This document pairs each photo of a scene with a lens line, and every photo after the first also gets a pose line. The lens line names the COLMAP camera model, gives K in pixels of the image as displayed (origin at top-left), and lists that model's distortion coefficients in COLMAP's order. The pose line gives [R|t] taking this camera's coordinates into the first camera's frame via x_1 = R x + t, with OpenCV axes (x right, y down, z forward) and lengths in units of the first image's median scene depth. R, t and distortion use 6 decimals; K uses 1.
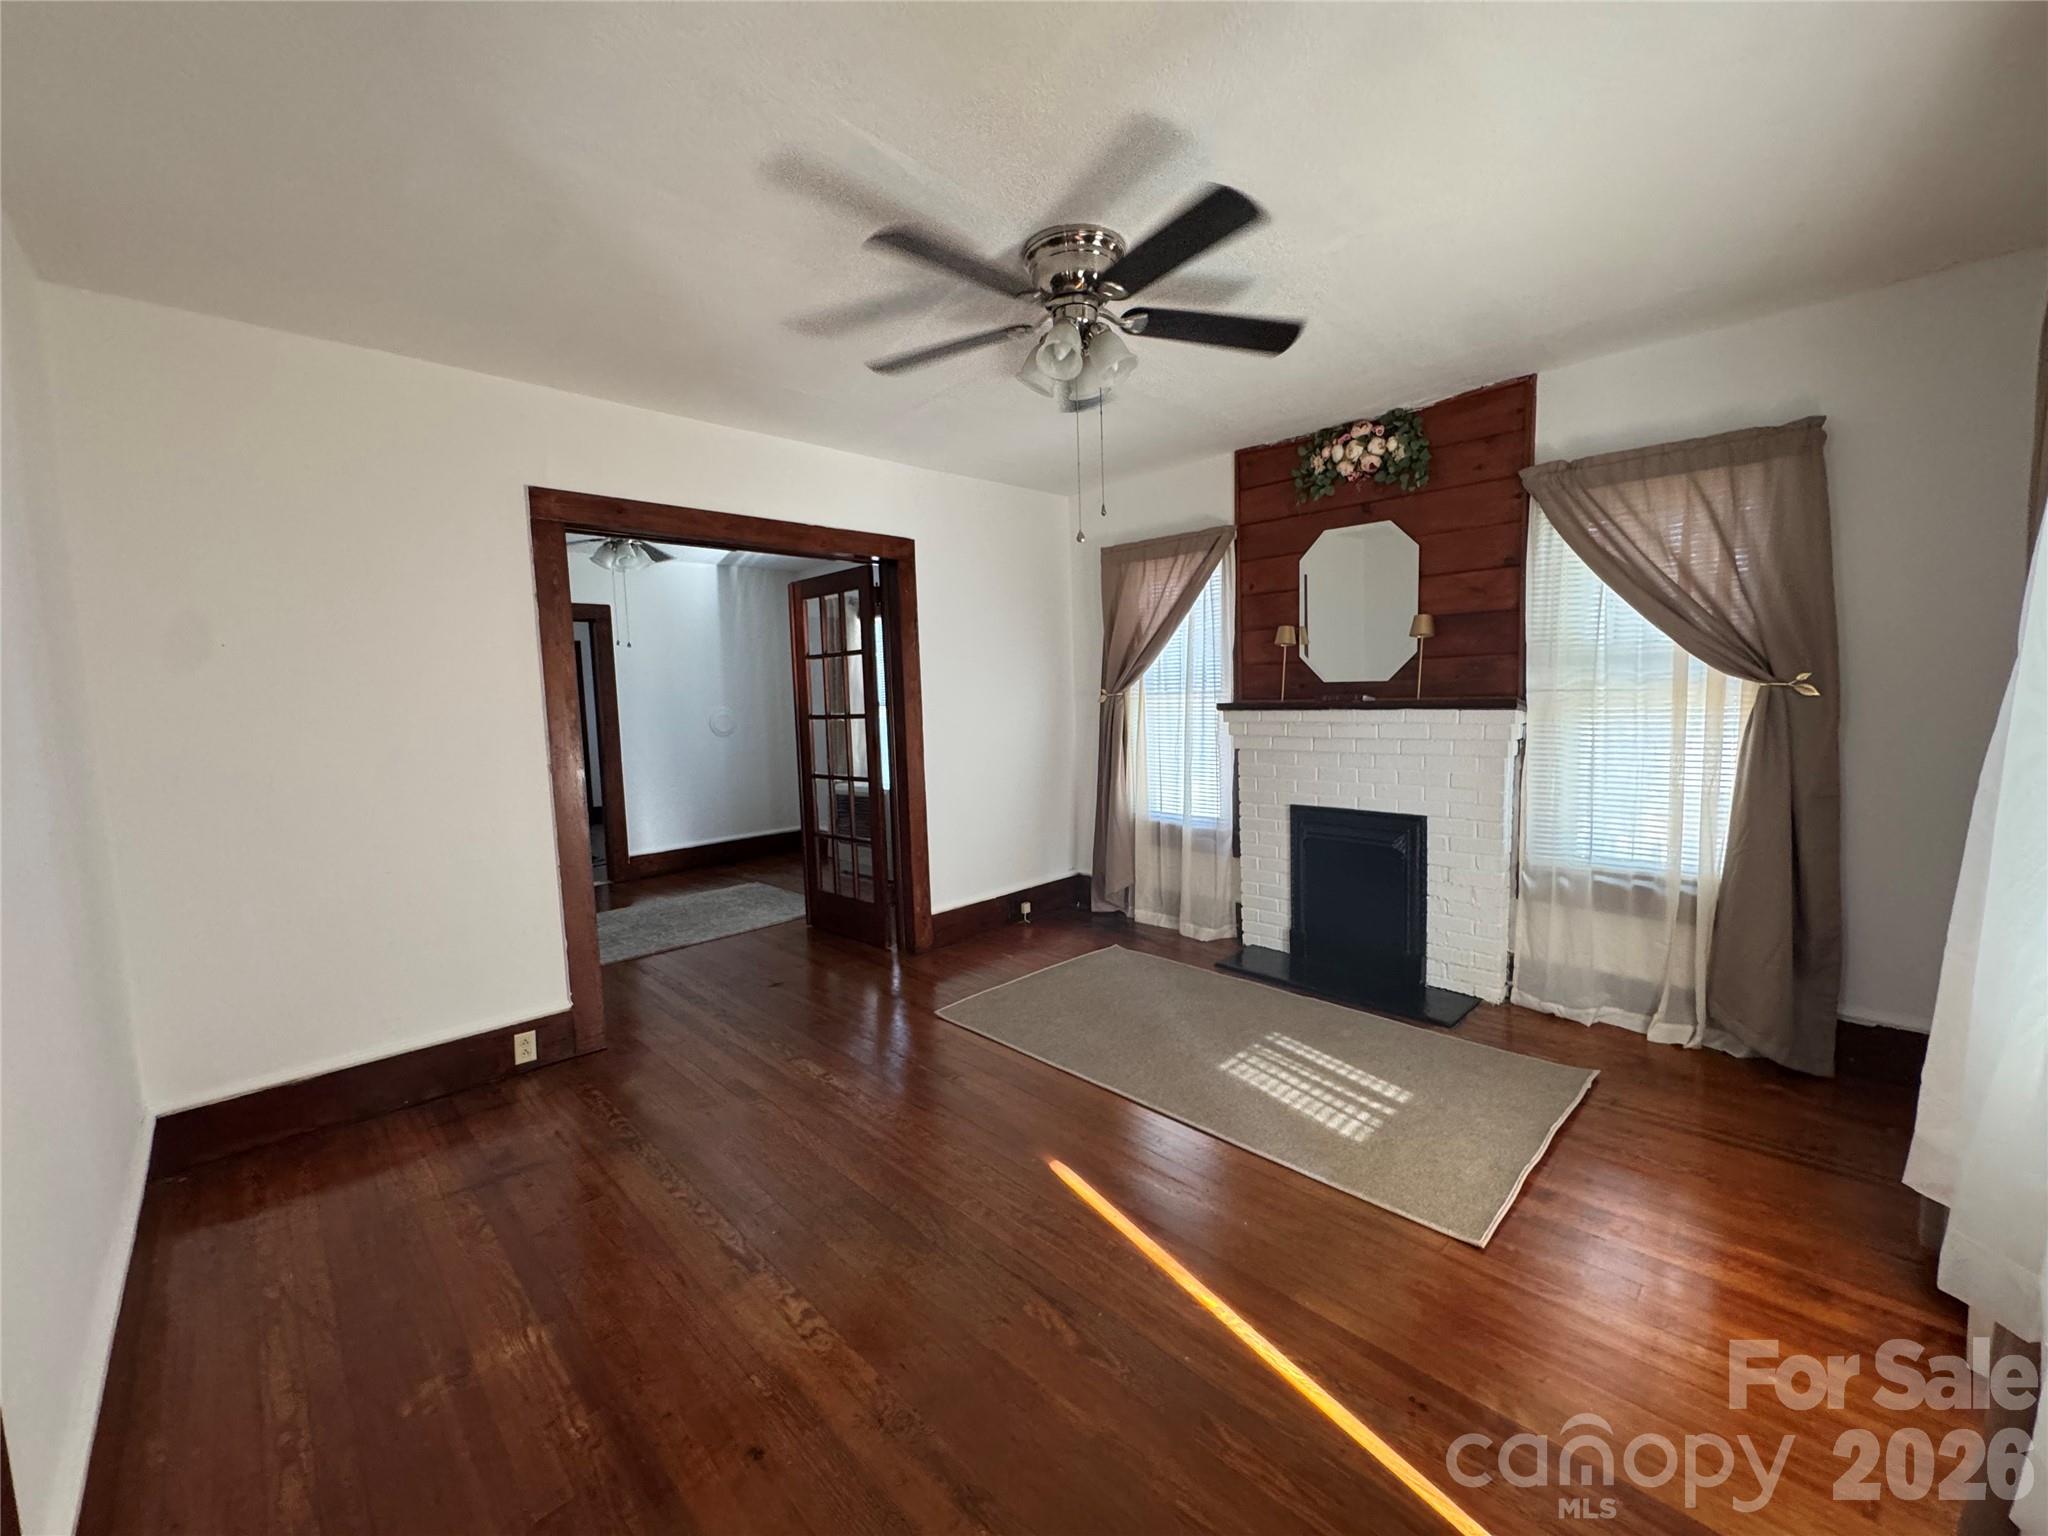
lens RADIAL K [[817.5, 0, 1027.7], [0, 817.5, 775.8], [0, 0, 1]] dist [-0.005406, 0.000281]
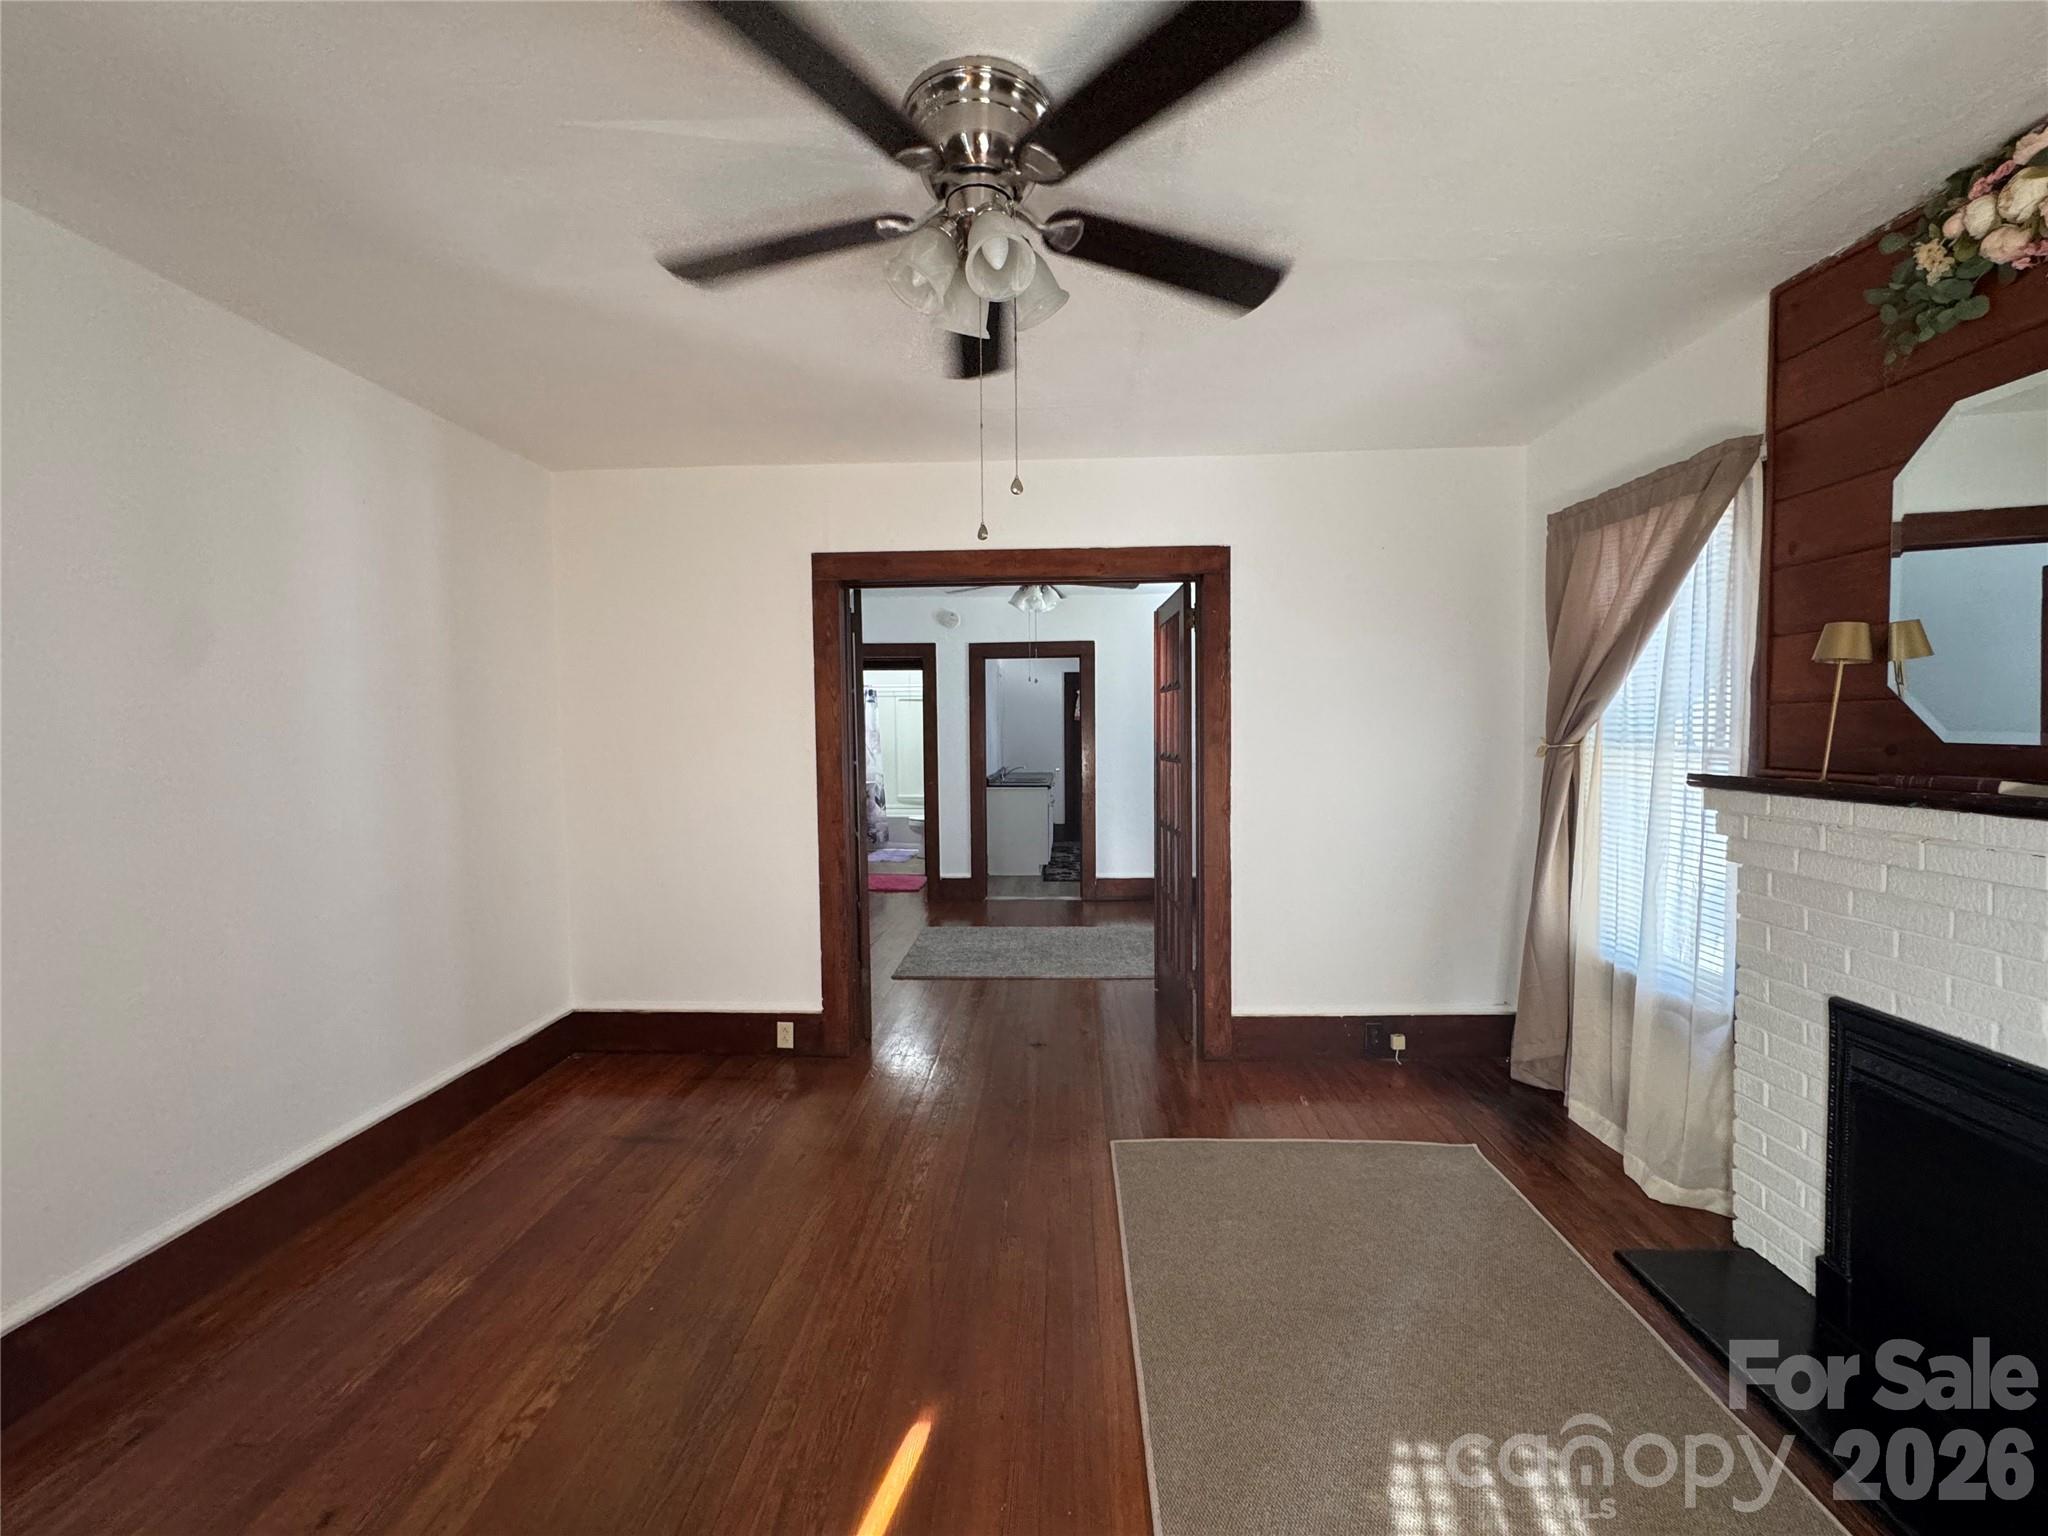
lens RADIAL K [[817.5, 0, 1024.4], [0, 817.5, 775.4], [0, 0, 1]] dist [-0.005406, 0.000281]
pose [[0.682467, 0.064833, -0.728035, 0.372981], [-0.083978, 0.996417, 0.010010, -0.064442], [0.726076, 0.054307, 0.685467, 0.363374]]
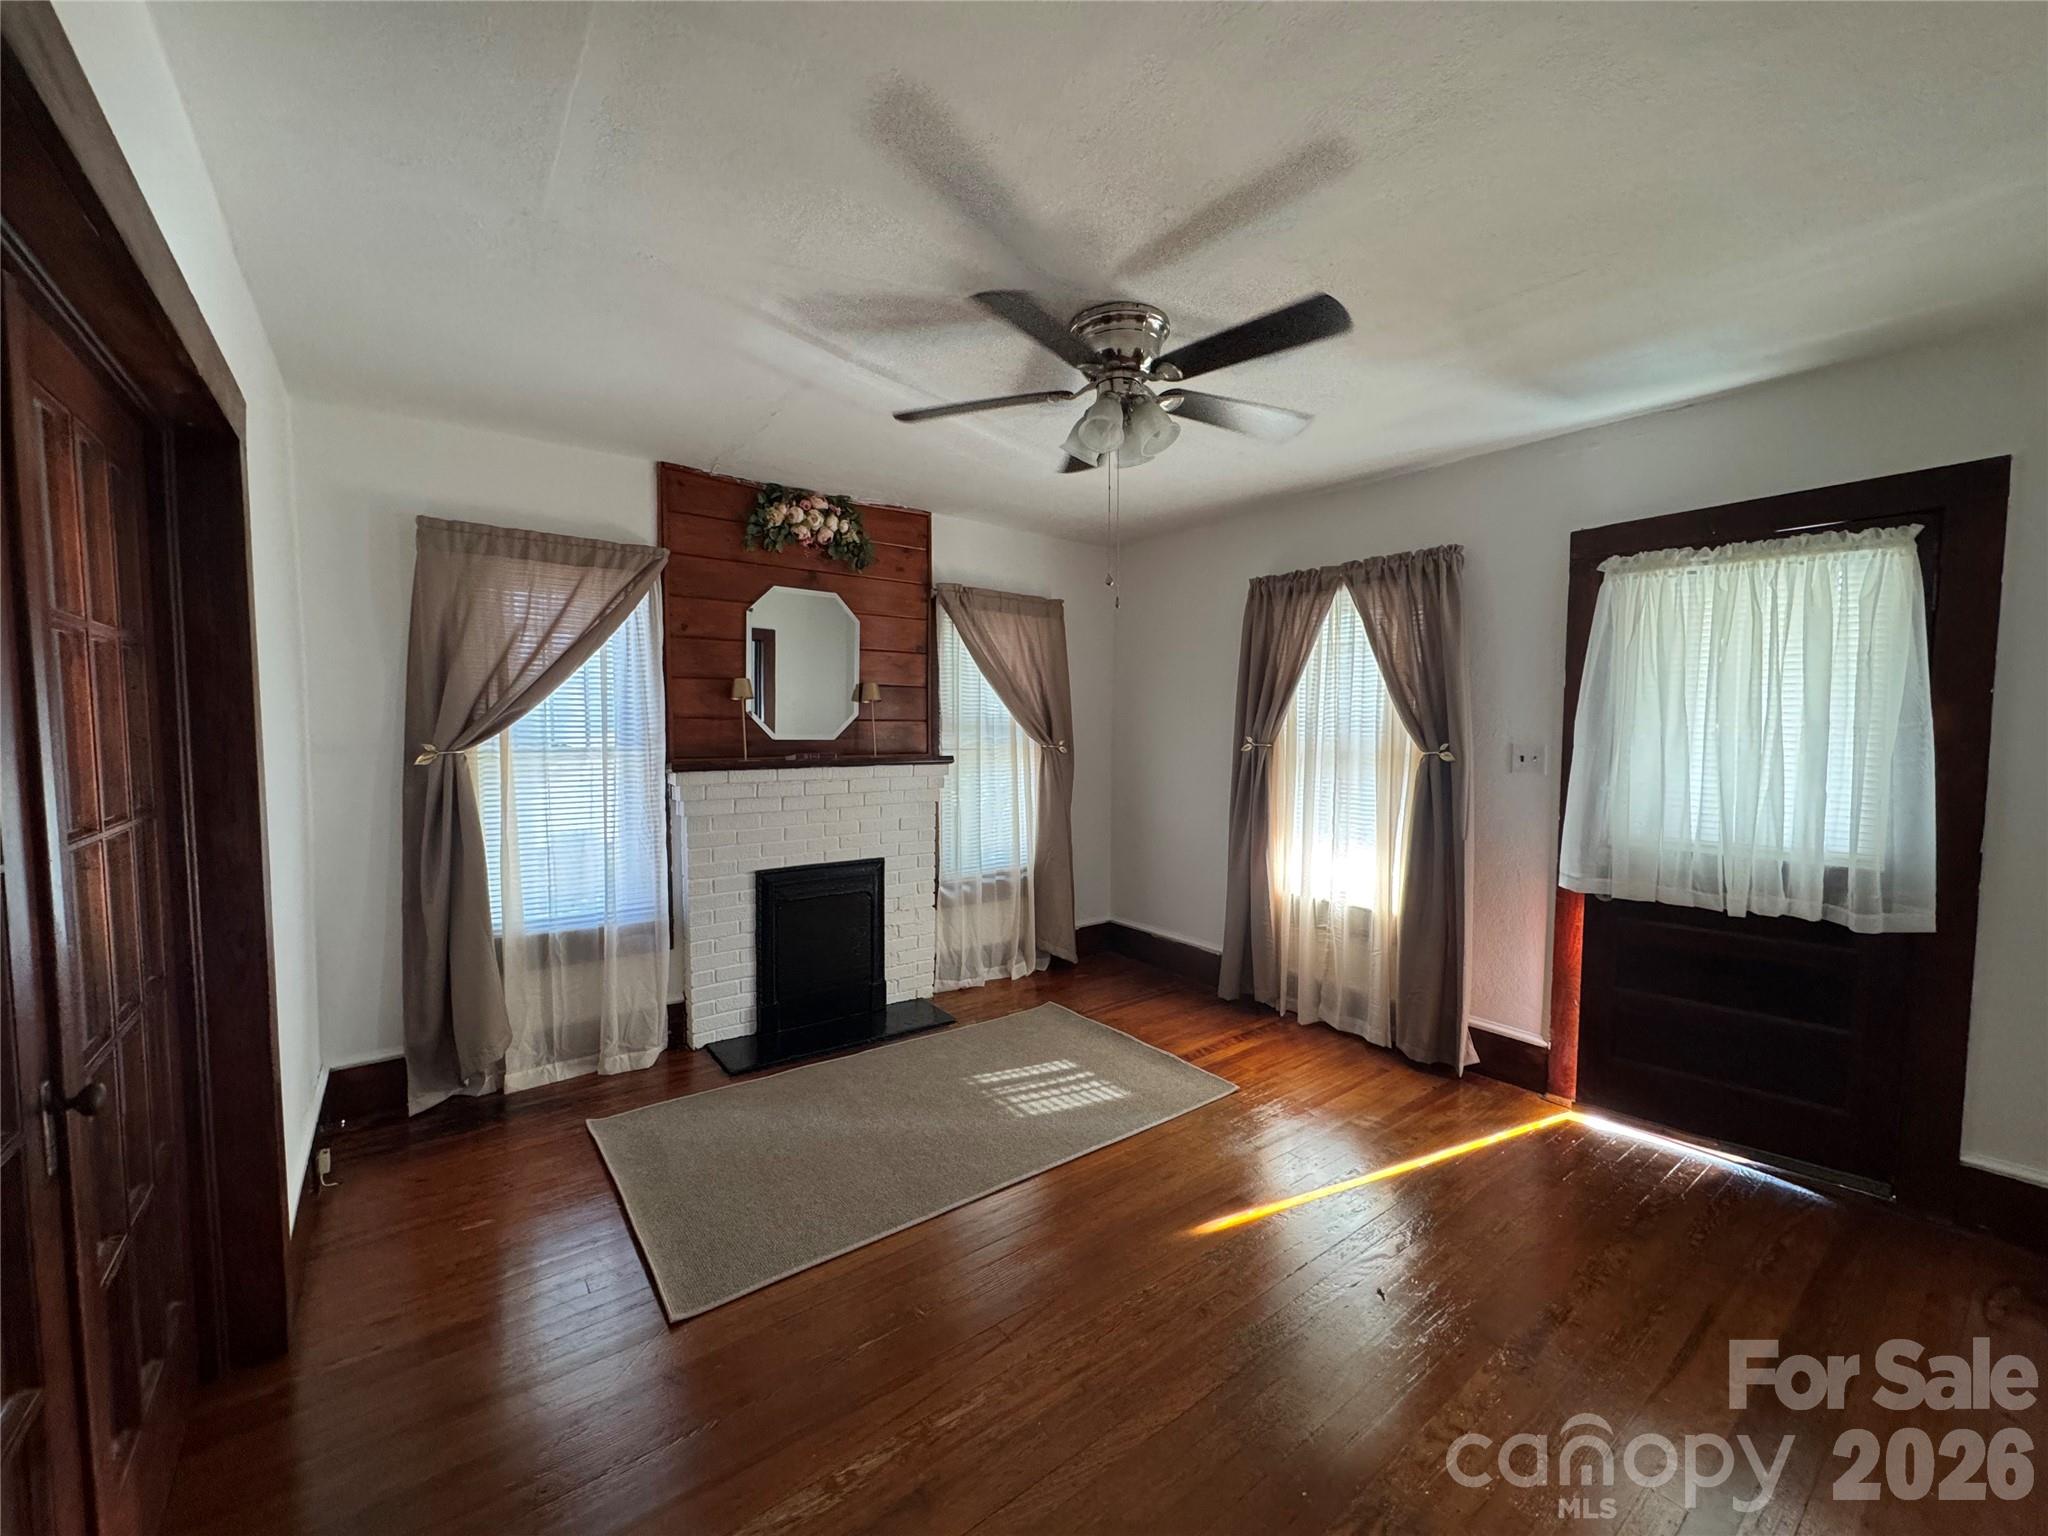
lens RADIAL K [[817.5, 0, 1028.7], [0, 817.5, 774.6], [0, 0, 1]] dist [-0.005406, 0.000281]
pose [[0.127829, -0.027792, 0.991407, -0.610614], [0.098704, 0.995001, 0.015166, -0.062755], [-0.986873, 0.095917, 0.129933, 0.627597]]
